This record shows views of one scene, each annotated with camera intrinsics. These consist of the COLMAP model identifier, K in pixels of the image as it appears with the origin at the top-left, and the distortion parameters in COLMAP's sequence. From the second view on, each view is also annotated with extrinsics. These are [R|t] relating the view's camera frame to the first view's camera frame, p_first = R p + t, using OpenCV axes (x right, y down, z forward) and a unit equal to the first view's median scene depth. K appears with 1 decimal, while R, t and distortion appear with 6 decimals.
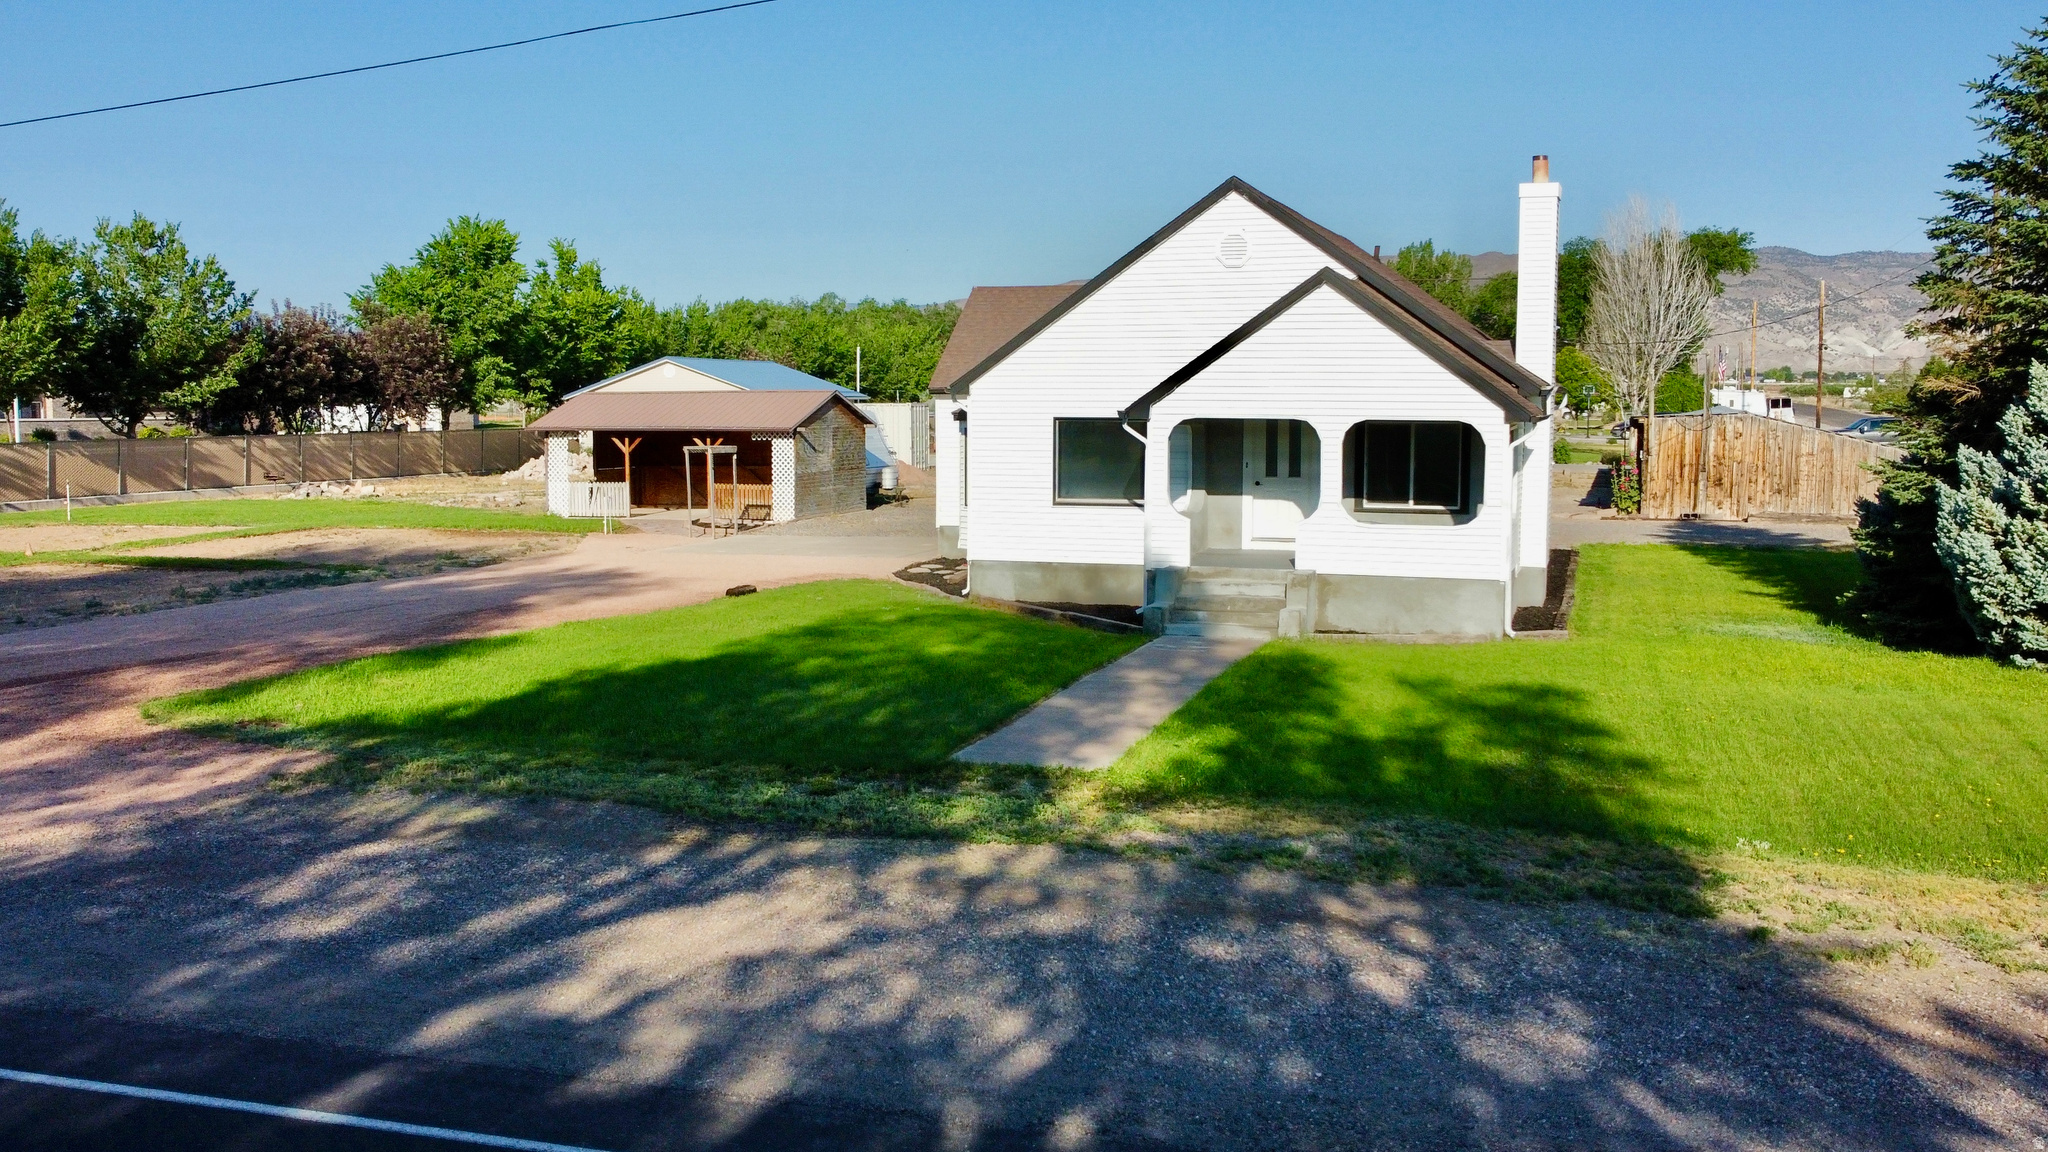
lens RADIAL K [[1874.8, 0, 1004.5], [0, 1874.8, 582.4], [0, 0, 1]] dist [0.001566, 0.000000]
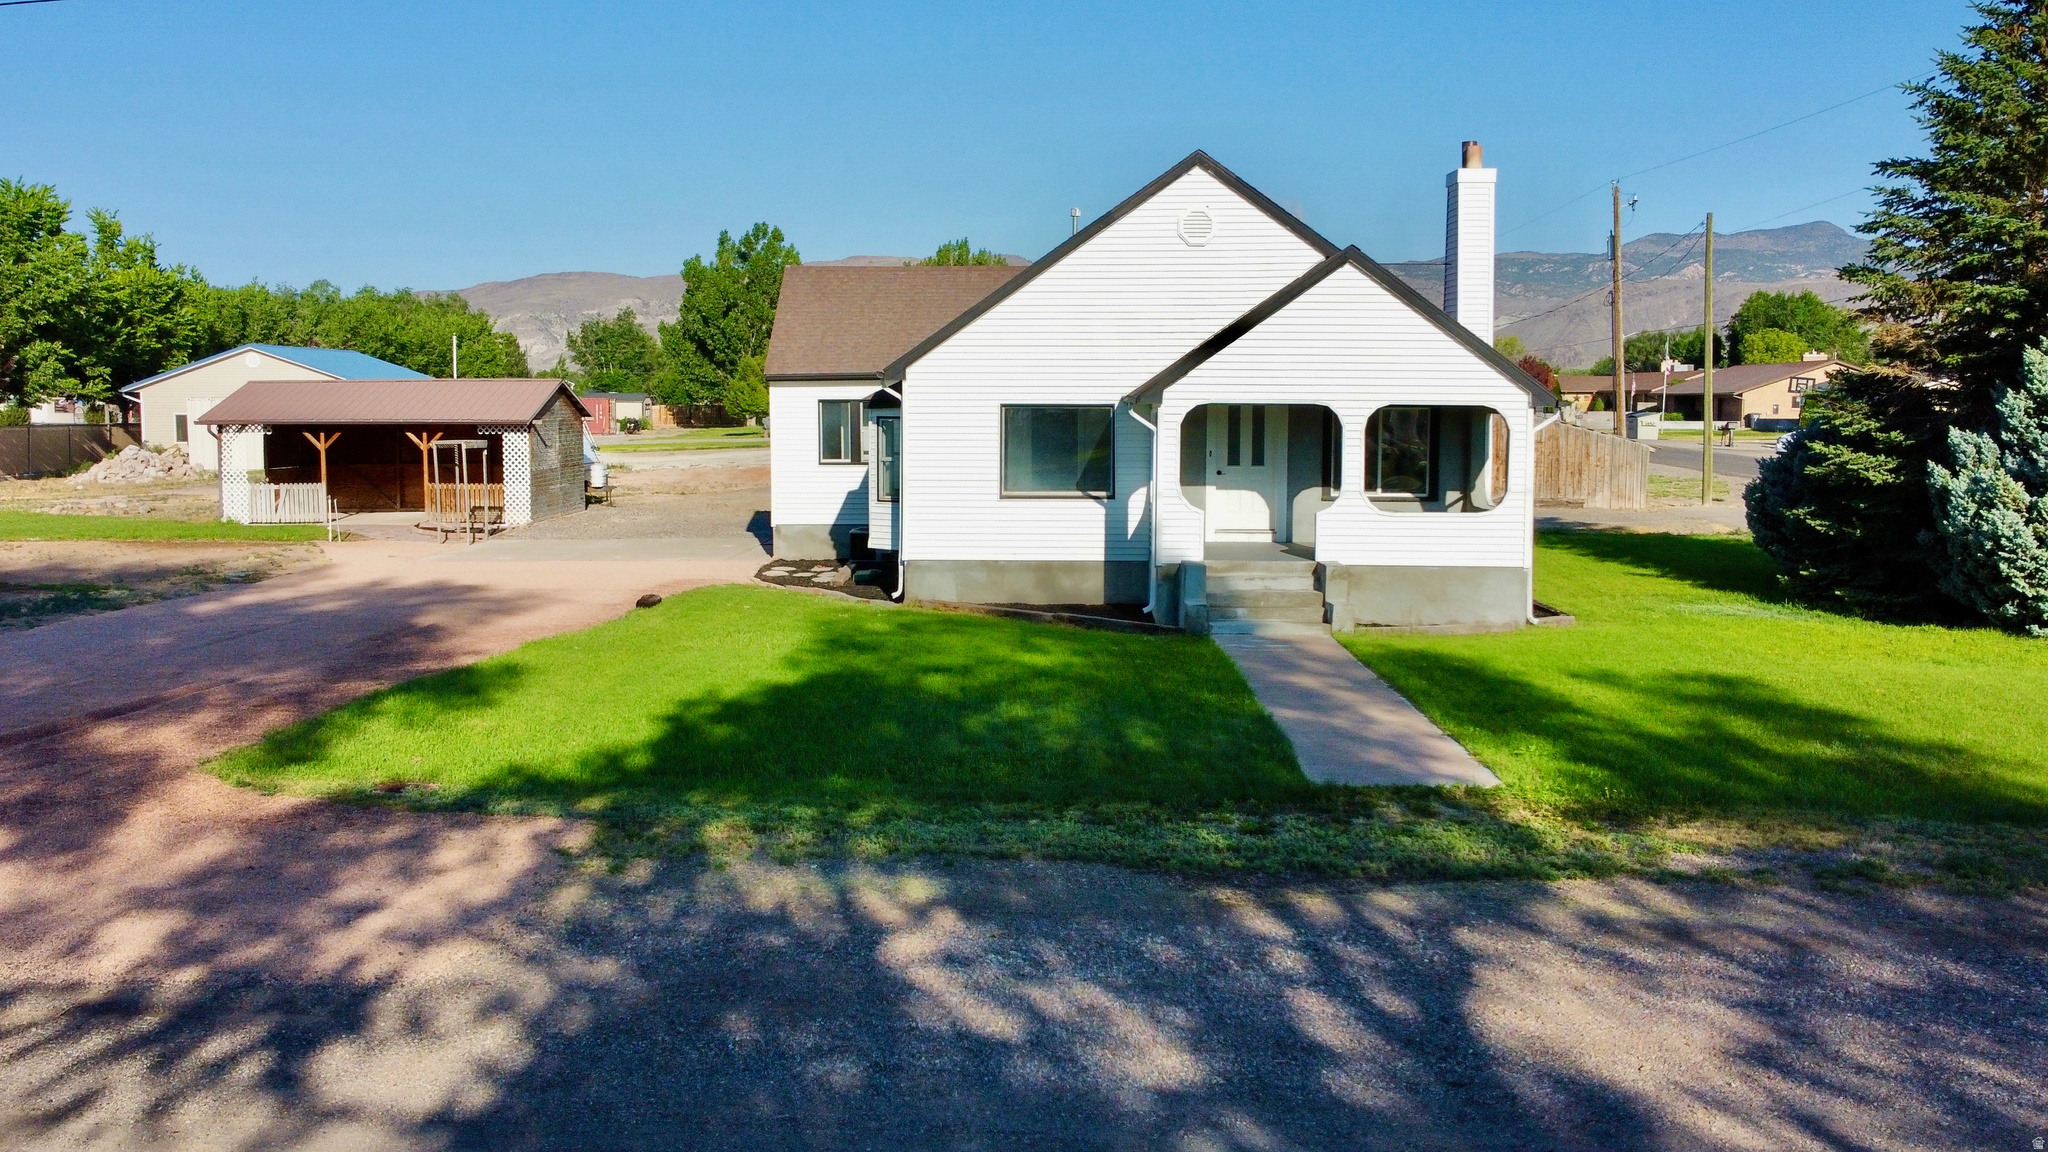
lens RADIAL K [[1874.8, 0, 1011.7], [0, 1874.8, 579.9], [0, 0, 1]] dist [0.001566, 0.000000]
pose [[0.960220, -0.026986, 0.277937, -0.225187], [0.026891, 0.999630, 0.004153, -0.004912], [-0.277947, 0.003486, 0.960590, 0.107417]]
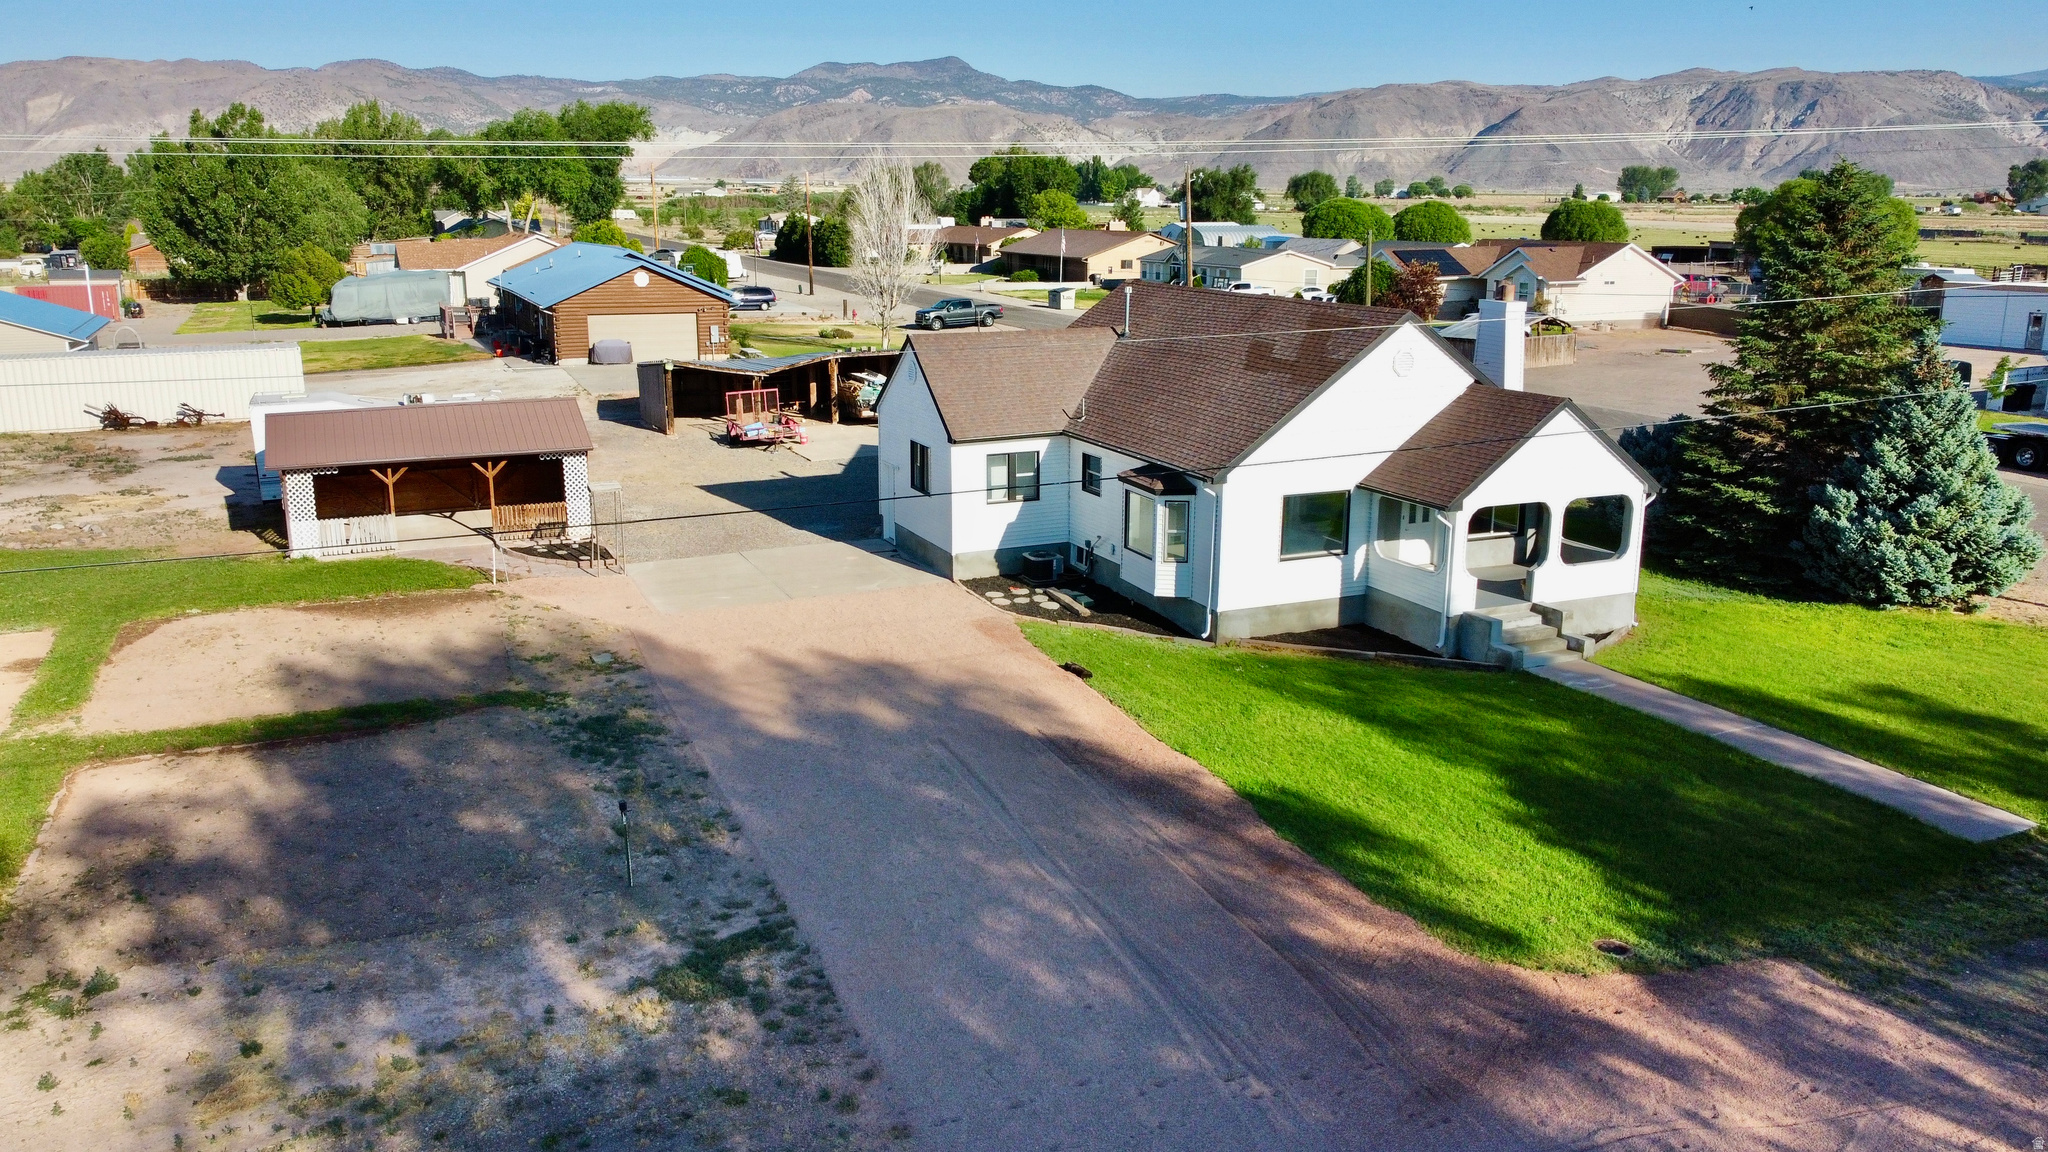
lens RADIAL K [[1557.2, 0, 1014.5], [0, 1557.2, 585.8], [0, 0, 1]] dist [0.015125, -0.026423]
pose [[0.743999, -0.162613, 0.648092, -0.801766], [0.065037, 0.982952, 0.171973, -0.220053], [-0.665008, -0.085798, 0.741891, 0.320044]]
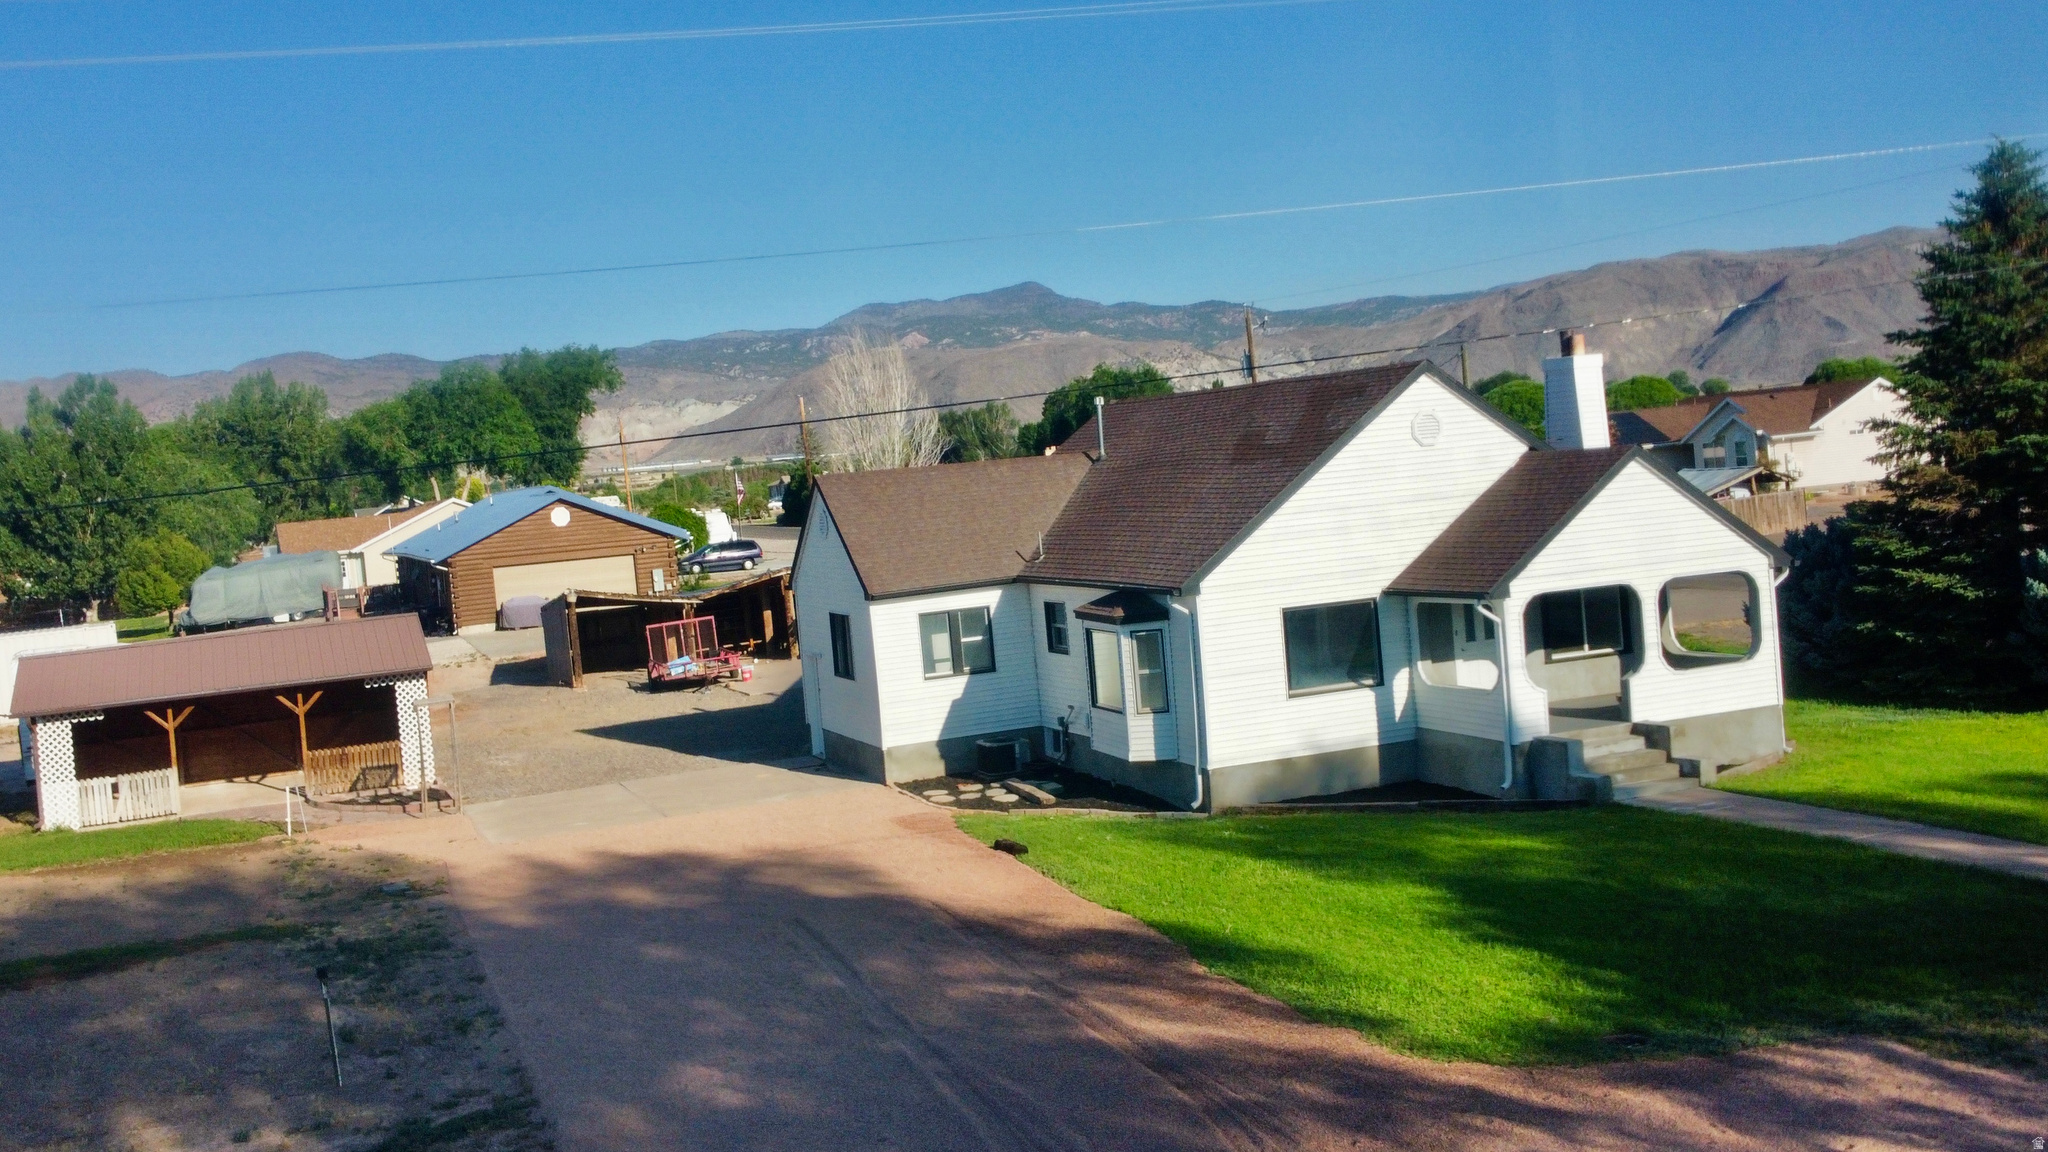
lens RADIAL K [[2105.1, 0, 1015.8], [0, 2105.1, 586.4], [0, 0, 1]] dist [0.008503, 0.000000]
pose [[0.775303, -0.105917, 0.622645, -0.747086], [0.148205, 0.988822, -0.016334, -0.100933], [-0.613955, 0.104943, 0.782334, 0.227204]]
